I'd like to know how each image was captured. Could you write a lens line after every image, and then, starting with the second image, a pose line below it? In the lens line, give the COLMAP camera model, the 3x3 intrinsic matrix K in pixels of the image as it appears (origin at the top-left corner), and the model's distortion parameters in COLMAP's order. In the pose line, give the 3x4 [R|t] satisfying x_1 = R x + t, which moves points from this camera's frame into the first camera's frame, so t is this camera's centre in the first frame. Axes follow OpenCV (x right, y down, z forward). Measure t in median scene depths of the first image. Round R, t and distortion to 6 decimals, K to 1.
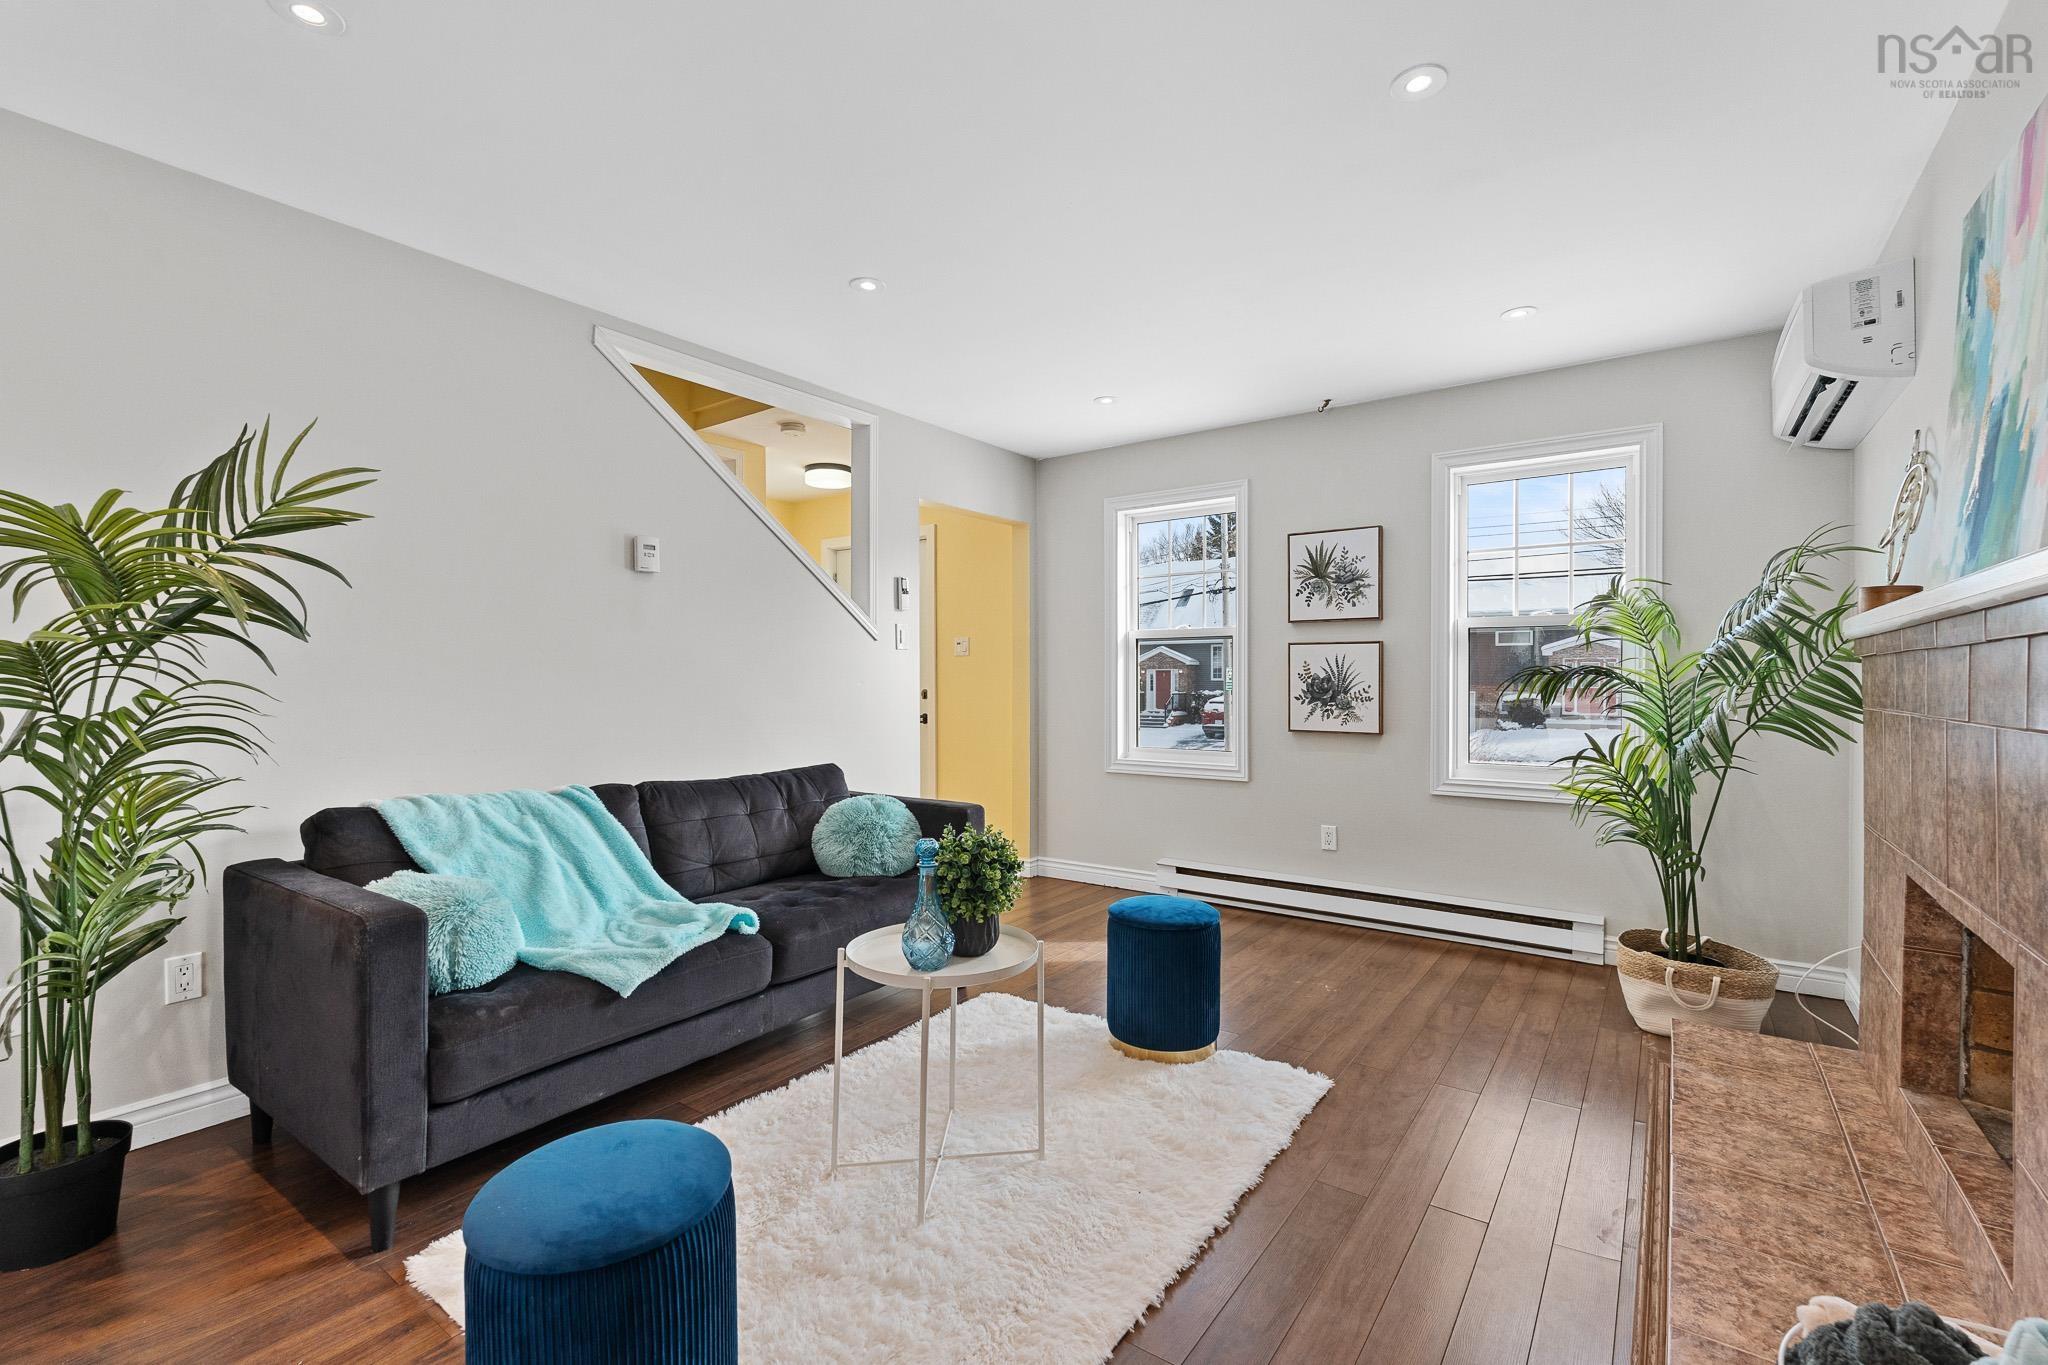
lens RADIAL K [[892.8, 0, 1024.0], [0, 892.8, 682.5], [0, 0, 1]] dist [-0.005115, 0.000225]
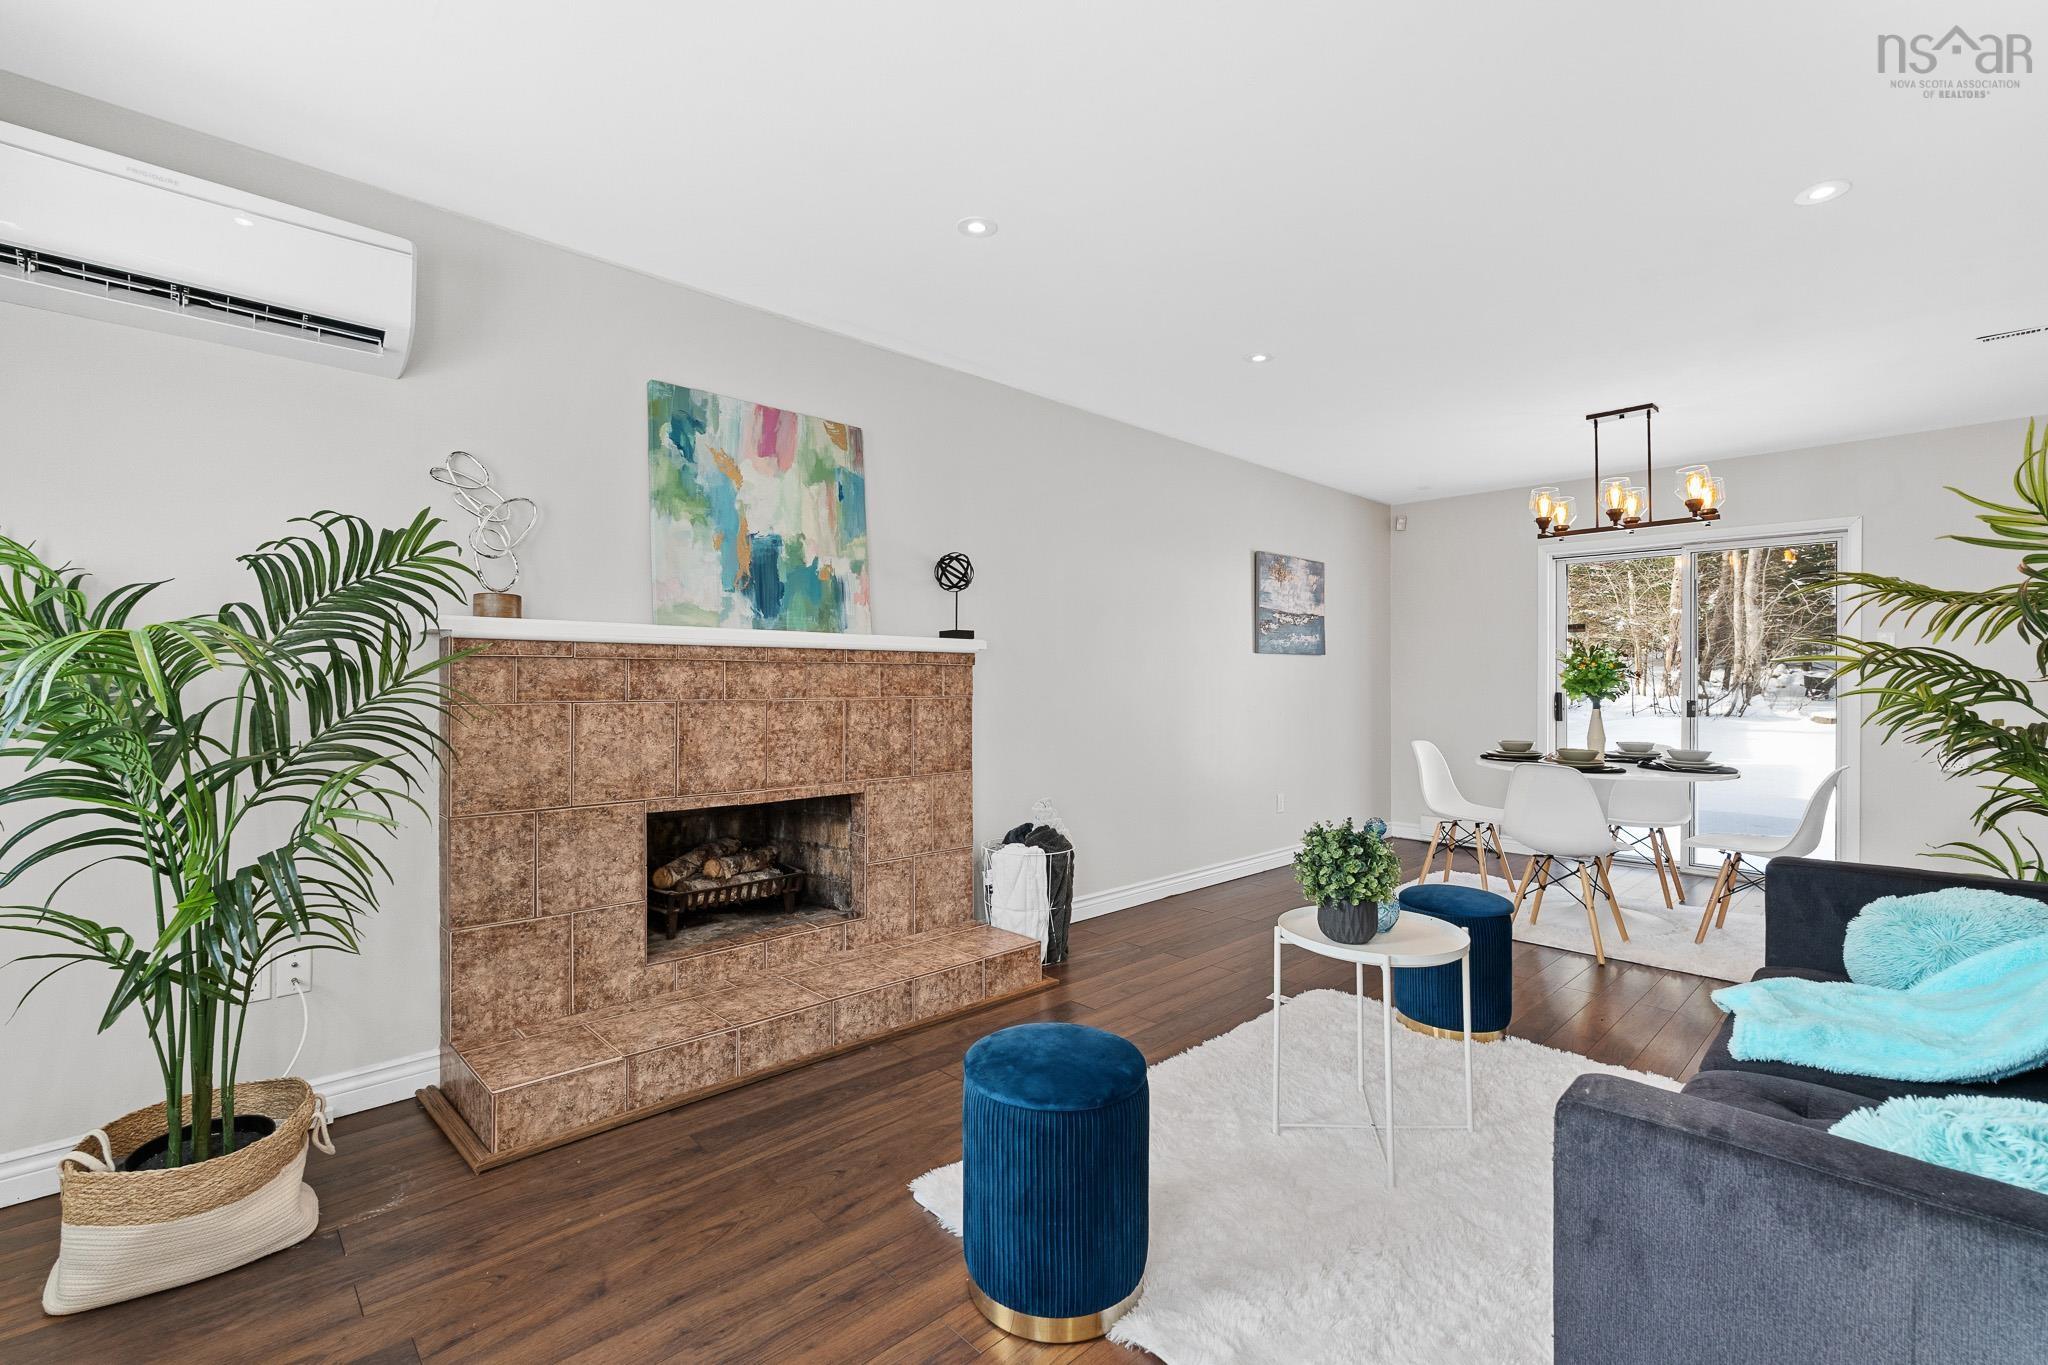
lens RADIAL K [[899.8, 0, 1023.7], [0, 899.8, 678.9], [0, 0, 1]] dist [-0.001654, -0.000420]
pose [[-0.983633, -0.001237, 0.180177, 0.063060], [-0.001343, 0.999999, -0.000468, -0.001165], [-0.180176, -0.000703, -0.983634, 1.083767]]
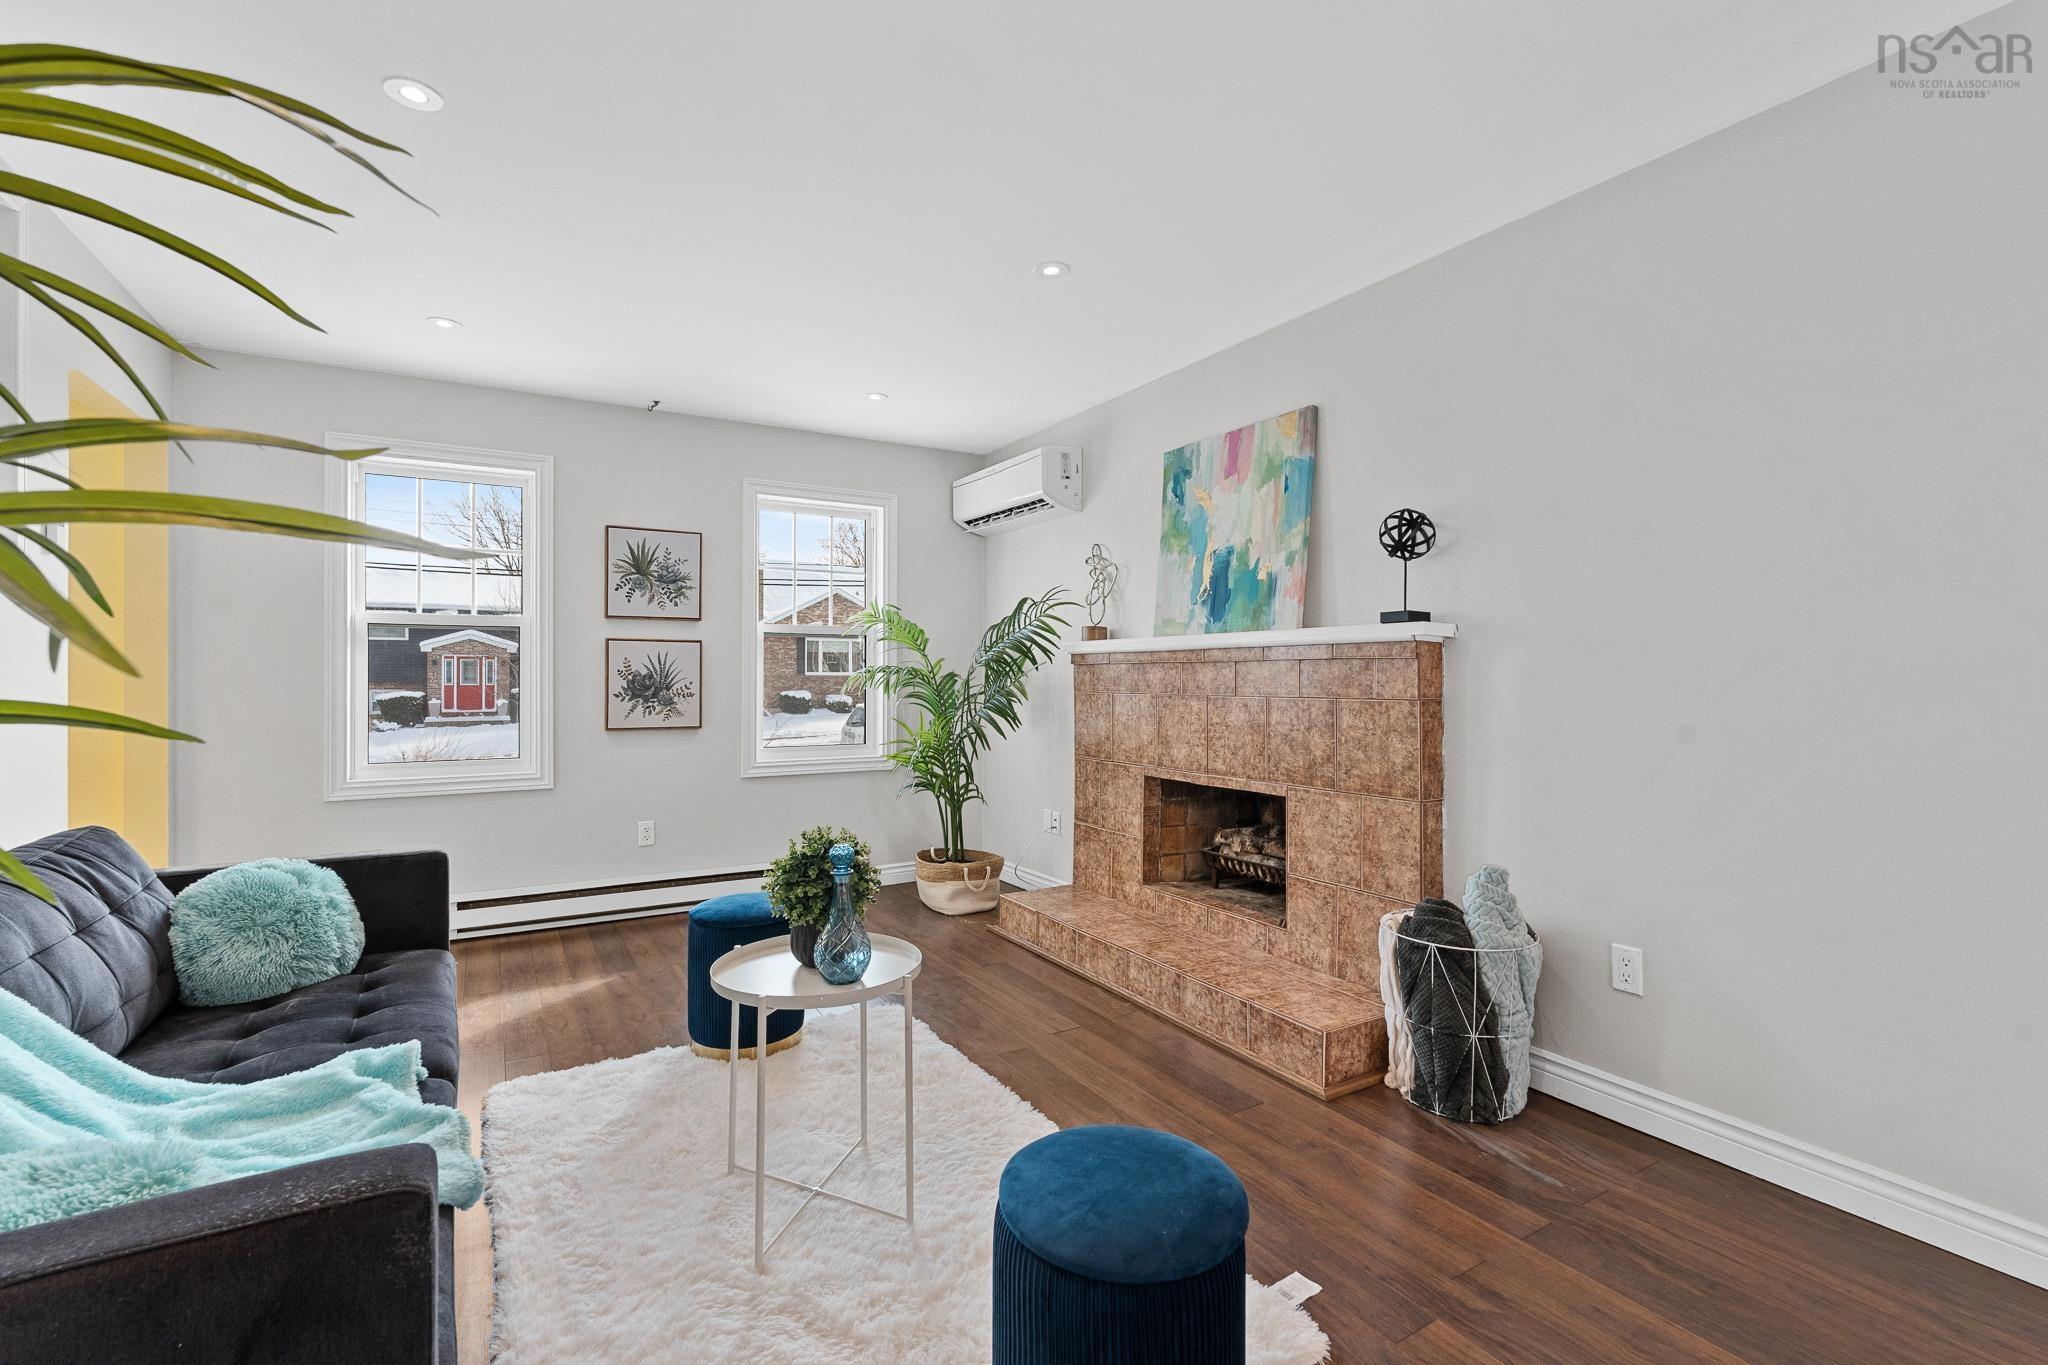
lens RADIAL K [[899.2, 0, 1017.3], [0, 899.2, 676.4], [0, 0, 1]] dist [-0.004169, -0.000091]
pose [[0.392820, 0.001595, 0.919614, -0.442999], [0.001746, 0.999995, -0.002480, 0.000040], [-0.919614, 0.002580, 0.392816, 0.222204]]
